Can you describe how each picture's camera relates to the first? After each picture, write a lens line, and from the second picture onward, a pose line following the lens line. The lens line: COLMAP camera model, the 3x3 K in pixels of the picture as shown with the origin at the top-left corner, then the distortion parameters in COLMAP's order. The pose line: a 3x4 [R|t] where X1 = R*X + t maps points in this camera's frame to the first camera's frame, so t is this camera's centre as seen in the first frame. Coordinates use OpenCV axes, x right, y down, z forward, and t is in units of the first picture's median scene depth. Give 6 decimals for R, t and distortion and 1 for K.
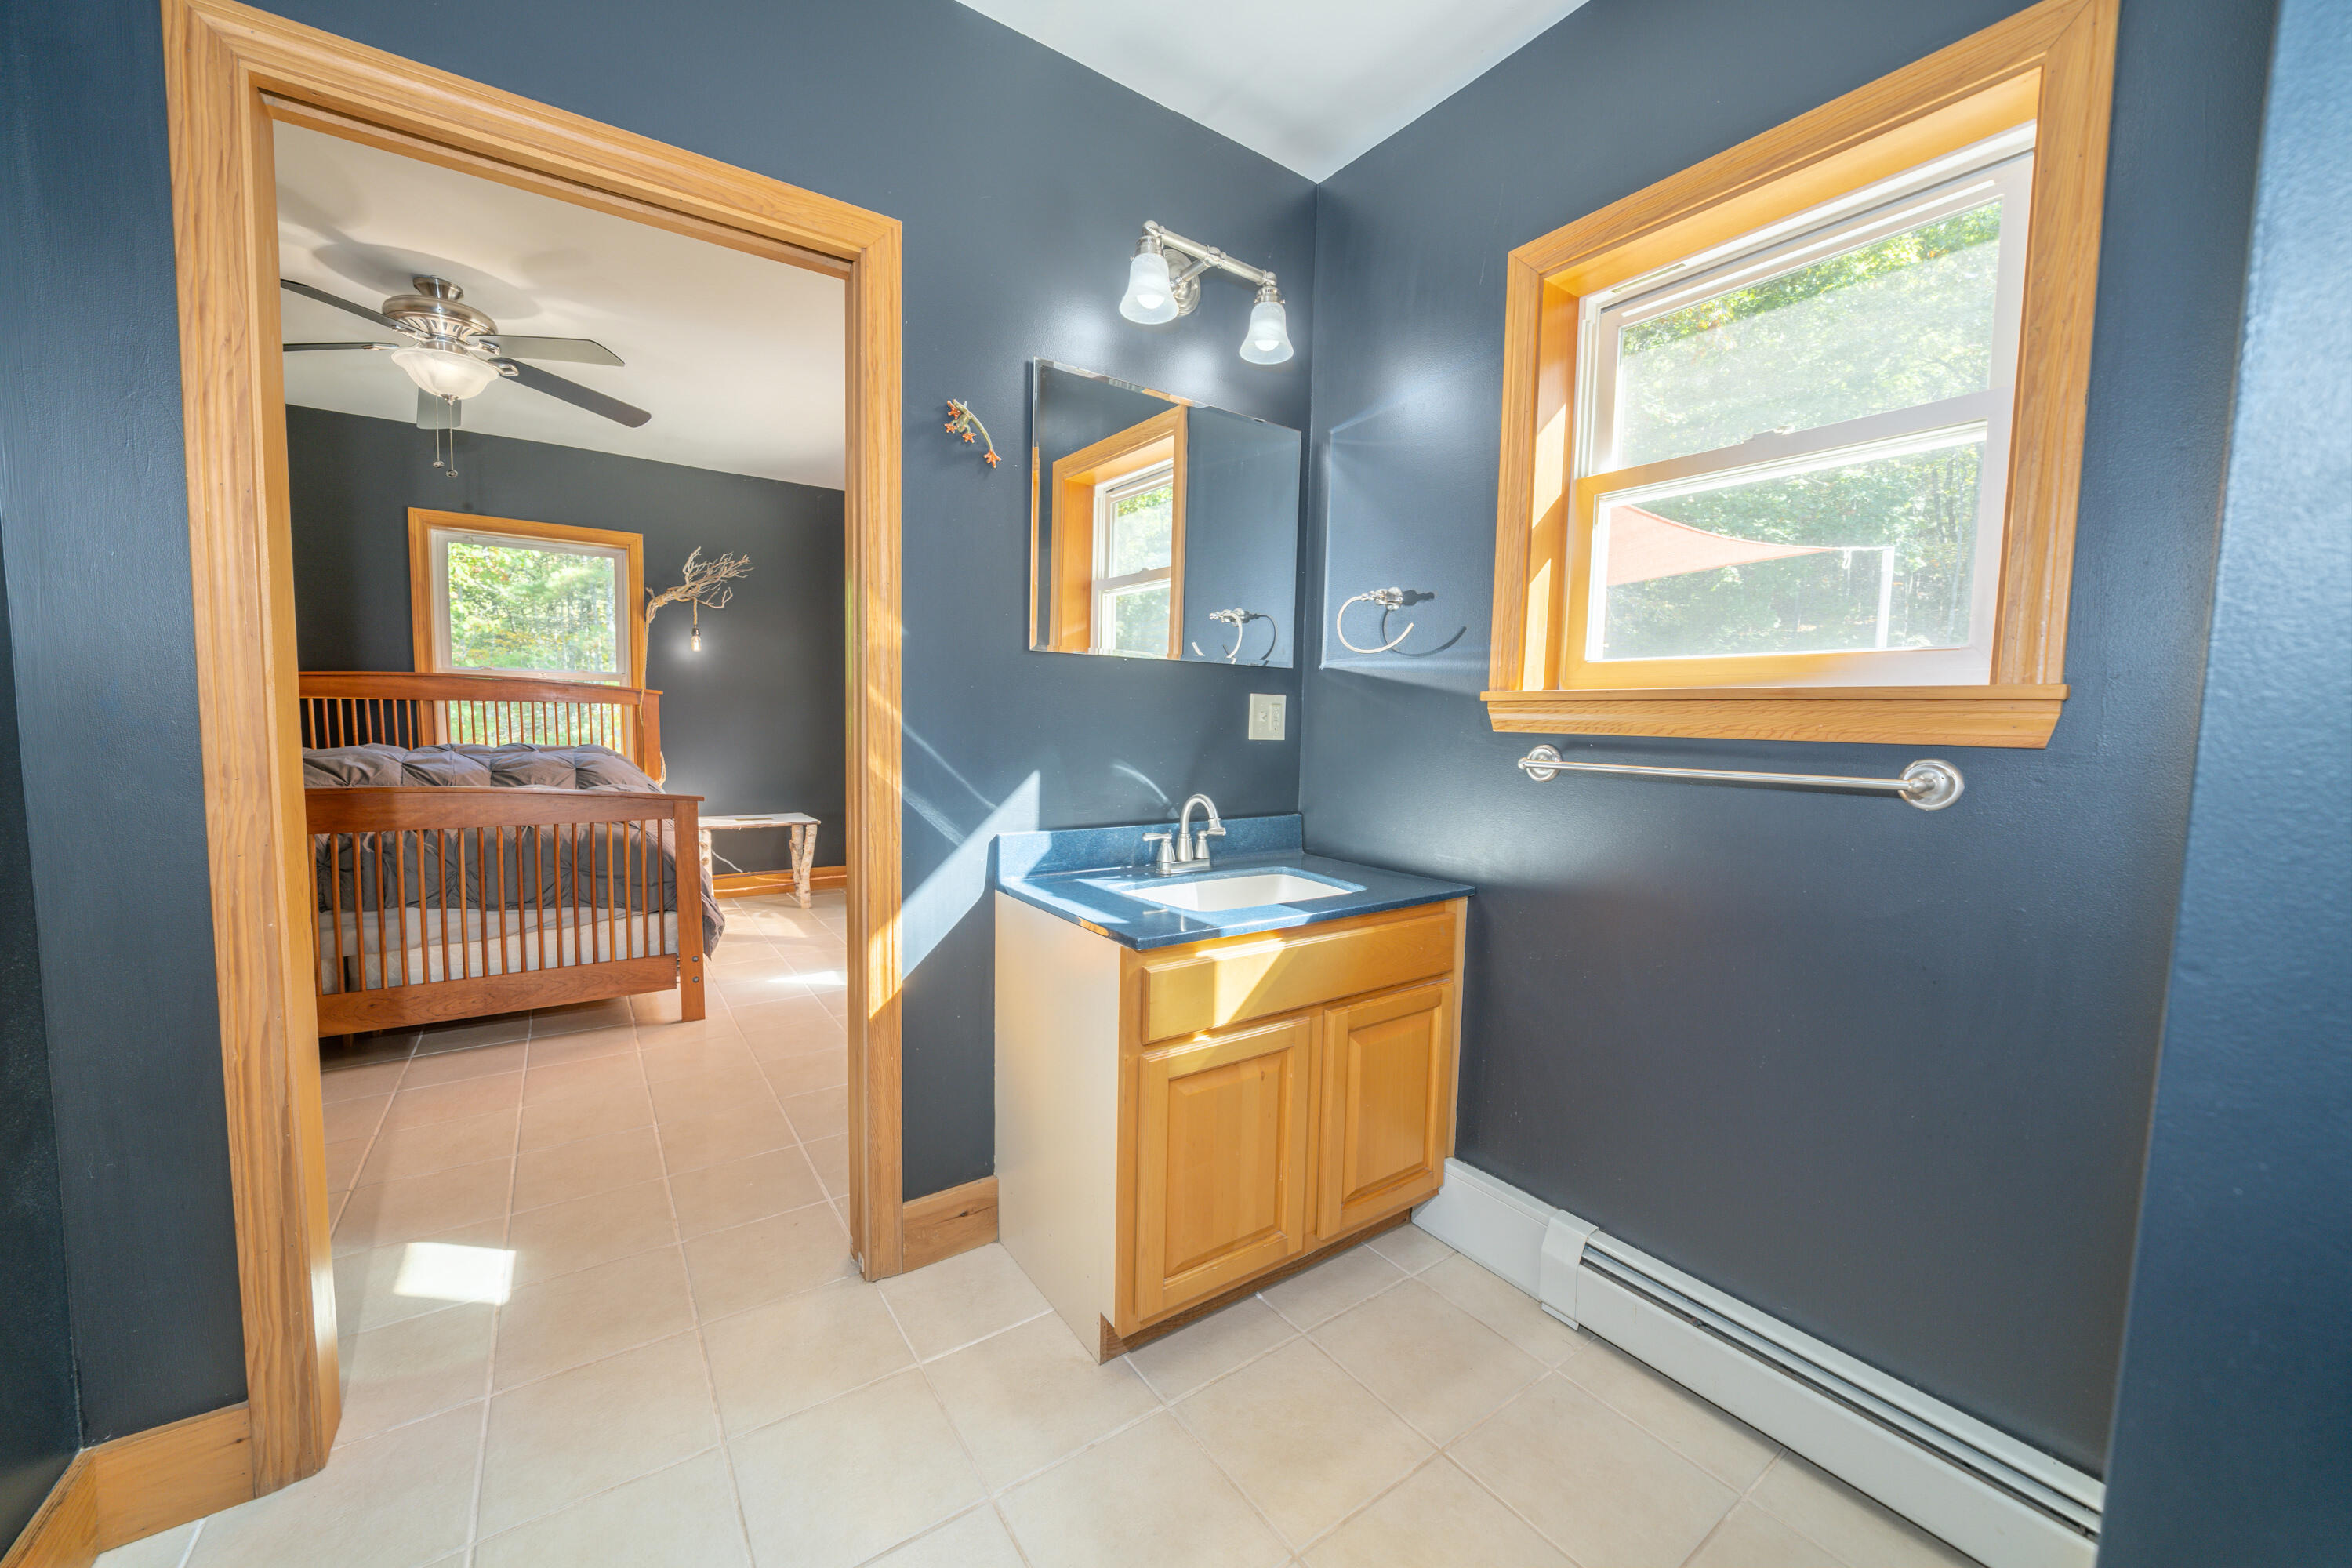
lens RADIAL K [[869.9, 0, 1176.0], [0, 869.9, 784.0], [0, 0, 1]] dist [-0.000872, -0.000086]
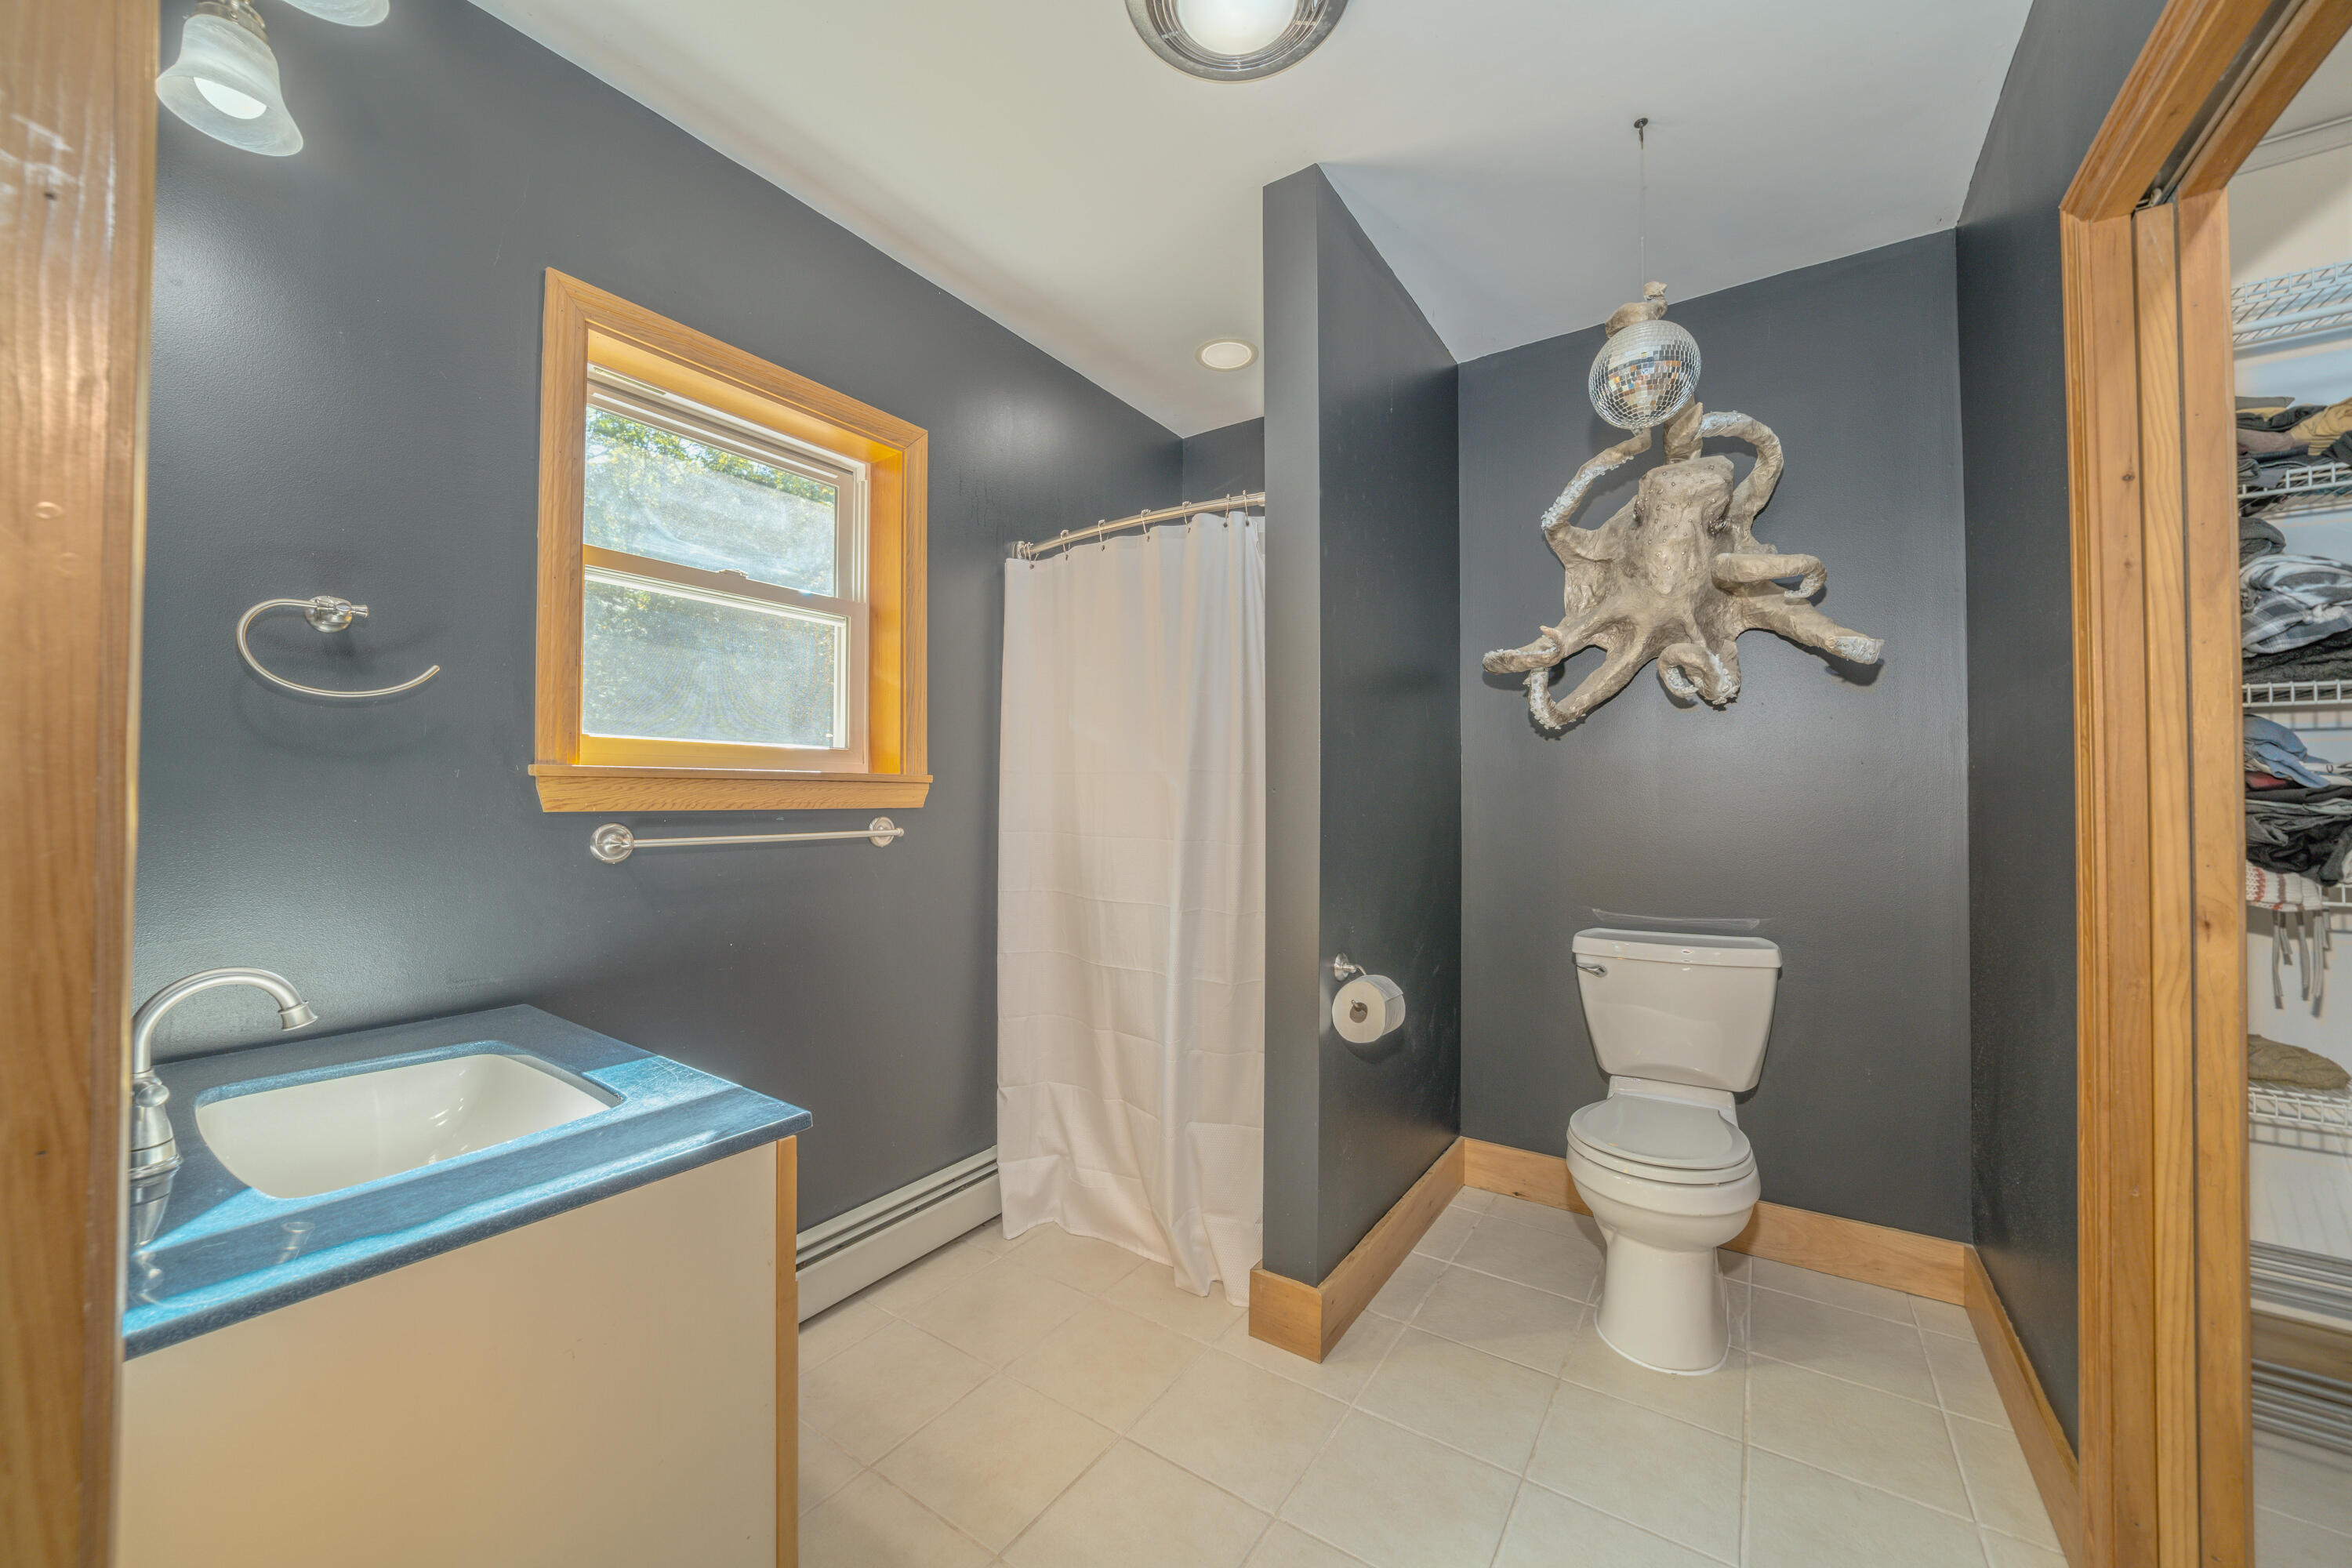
lens RADIAL K [[869.9, 0, 1176.0], [0, 869.9, 784.0], [0, 0, 1]] dist [-0.000872, -0.000086]
pose [[-0.334151, -0.001396, 0.942518, -0.345680], [0.068156, 0.997345, 0.025641, -0.036749], [-0.940052, 0.072806, -0.333169, 0.386321]]
